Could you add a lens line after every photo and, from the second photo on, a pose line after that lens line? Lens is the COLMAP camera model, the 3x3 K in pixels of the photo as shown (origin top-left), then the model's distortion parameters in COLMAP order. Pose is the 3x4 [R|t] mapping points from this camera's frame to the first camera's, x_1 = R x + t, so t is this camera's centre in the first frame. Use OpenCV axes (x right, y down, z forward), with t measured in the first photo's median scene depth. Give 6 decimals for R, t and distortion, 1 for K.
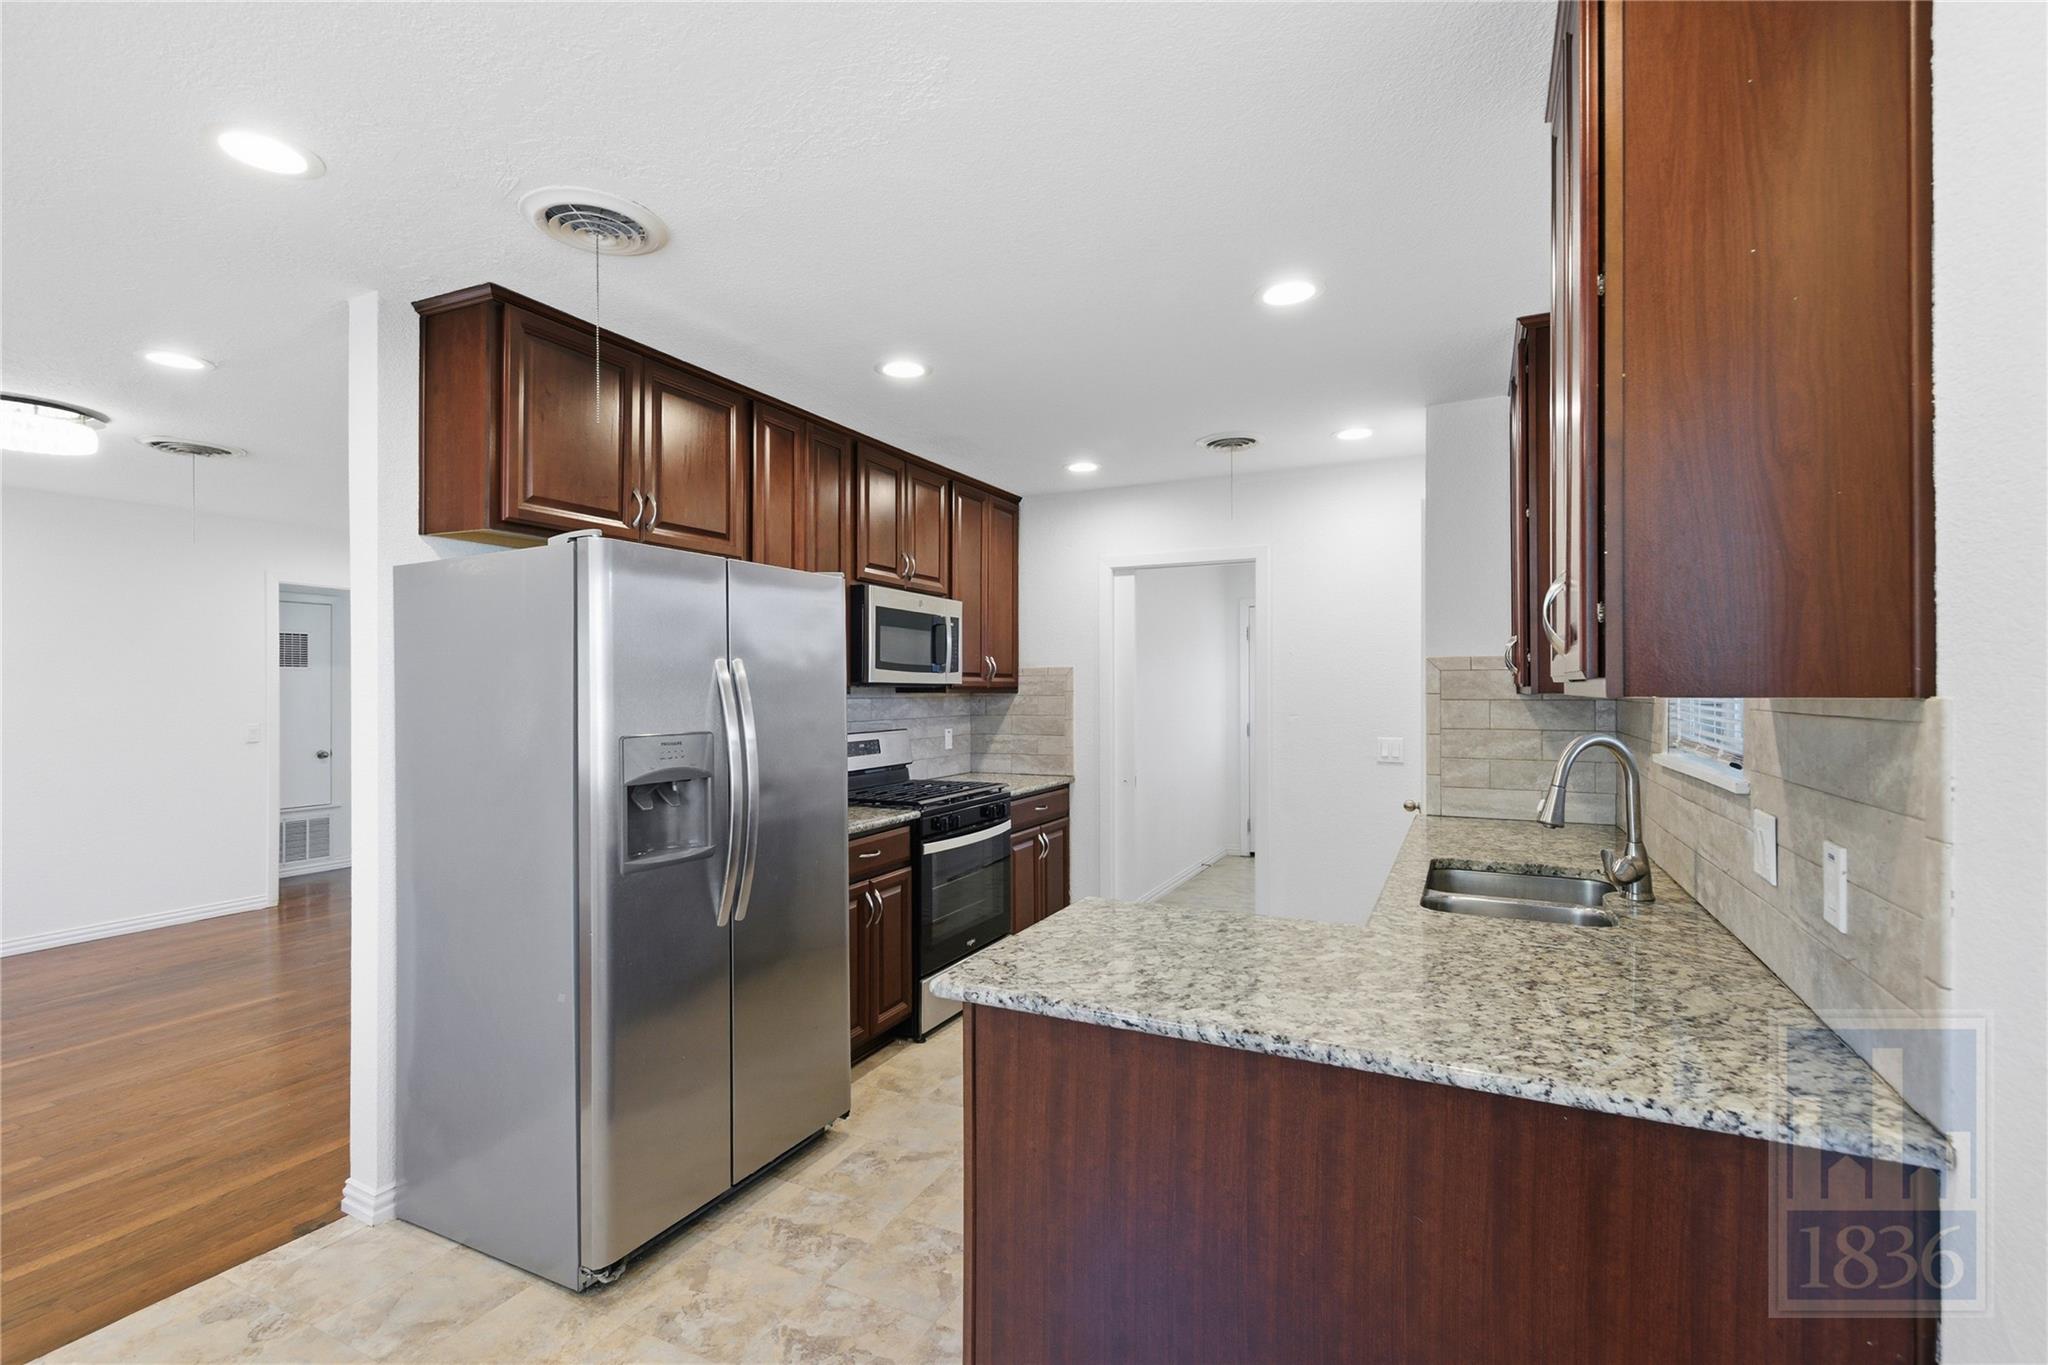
lens RADIAL K [[892.6, 0, 1021.9], [0, 892.6, 687.8], [0, 0, 1]] dist [0.019360, -0.006581]
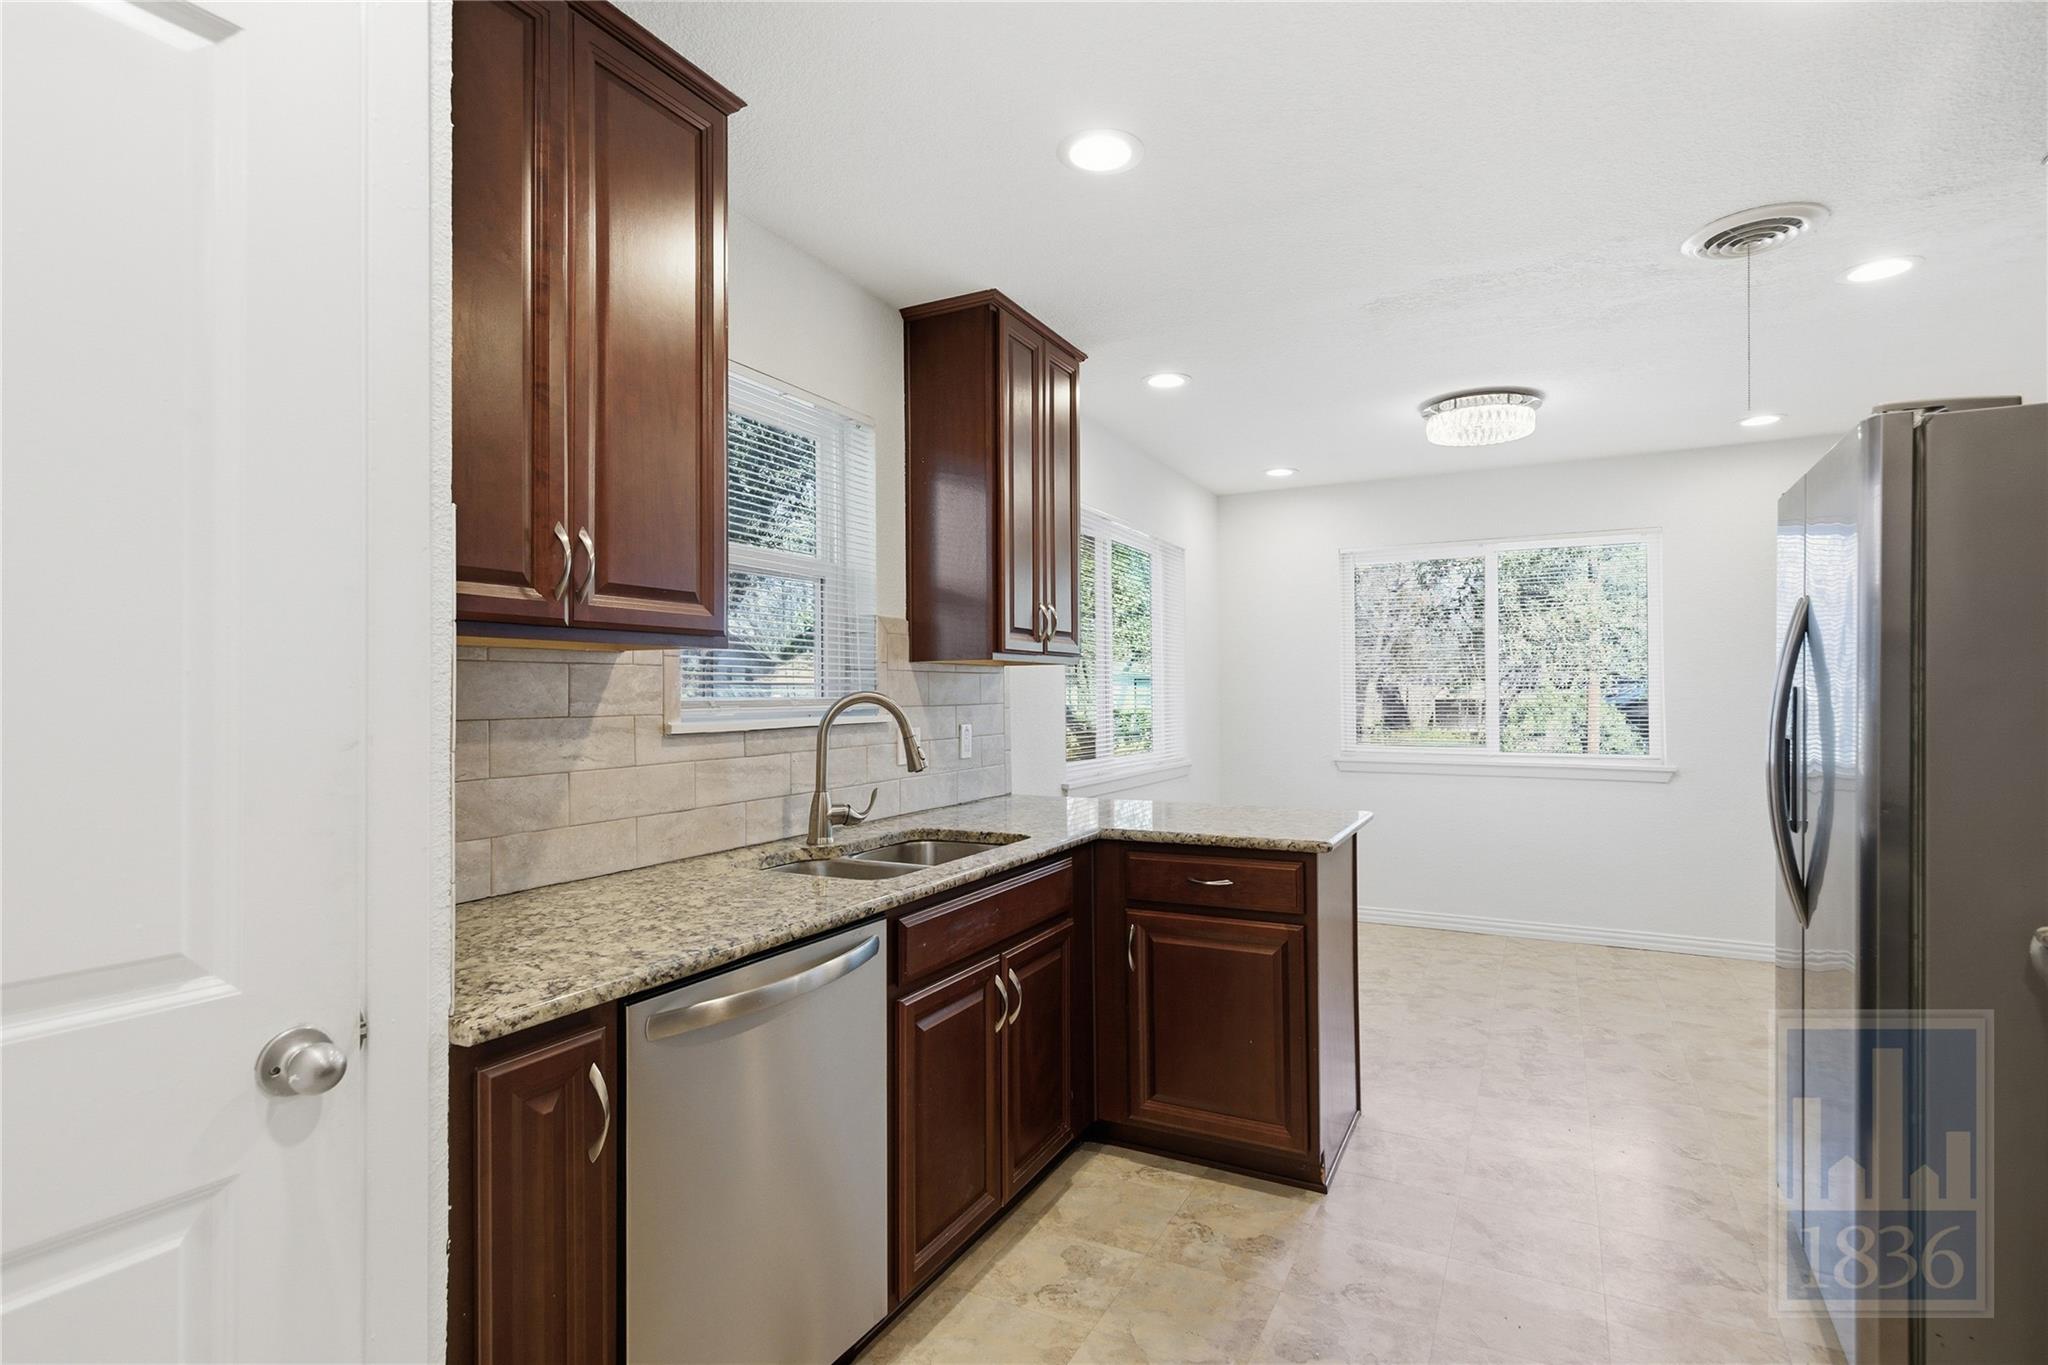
lens RADIAL K [[1002.1, 0, 1025.8], [0, 1002.1, 677.5], [0, 0, 1]] dist [0.017376, -0.008899]
pose [[-0.999823, 0.009155, 0.016444, 0.234912], [0.008857, 0.999797, -0.018111, 0.032652], [-0.016607, -0.017962, -0.999701, 1.264502]]
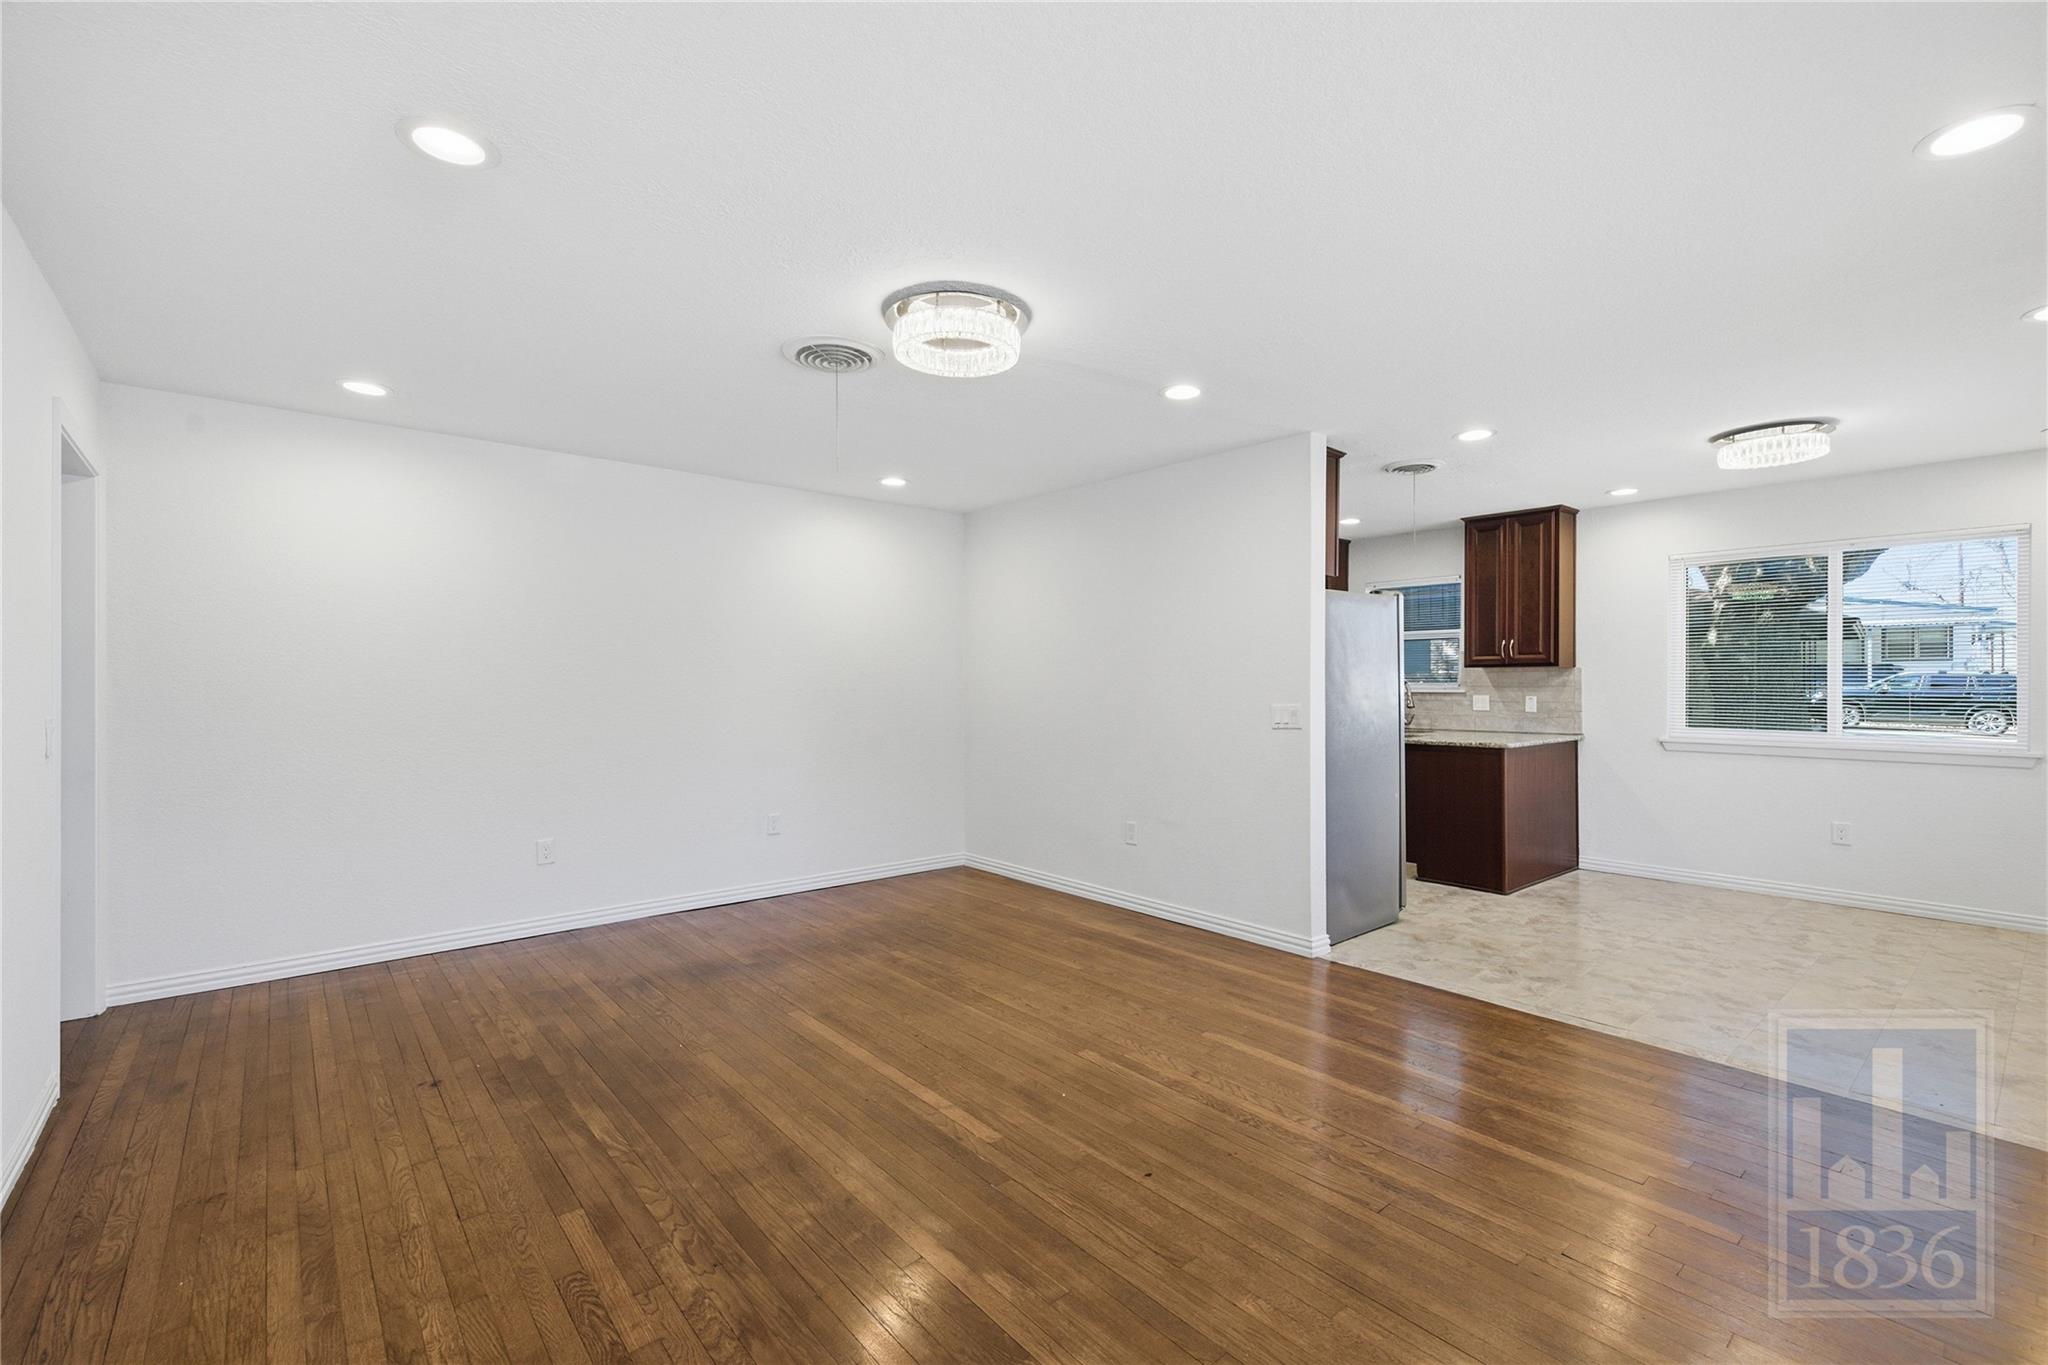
lens RADIAL K [[892.6, 0, 1021.9], [0, 892.6, 687.8], [0, 0, 1]] dist [0.019360, -0.006581]
pose [[0.391195, 0.003225, 0.920302, -1.695096], [-0.005395, 0.999985, -0.001211, 0.050127], [-0.920292, -0.004491, 0.391207, 0.568434]]
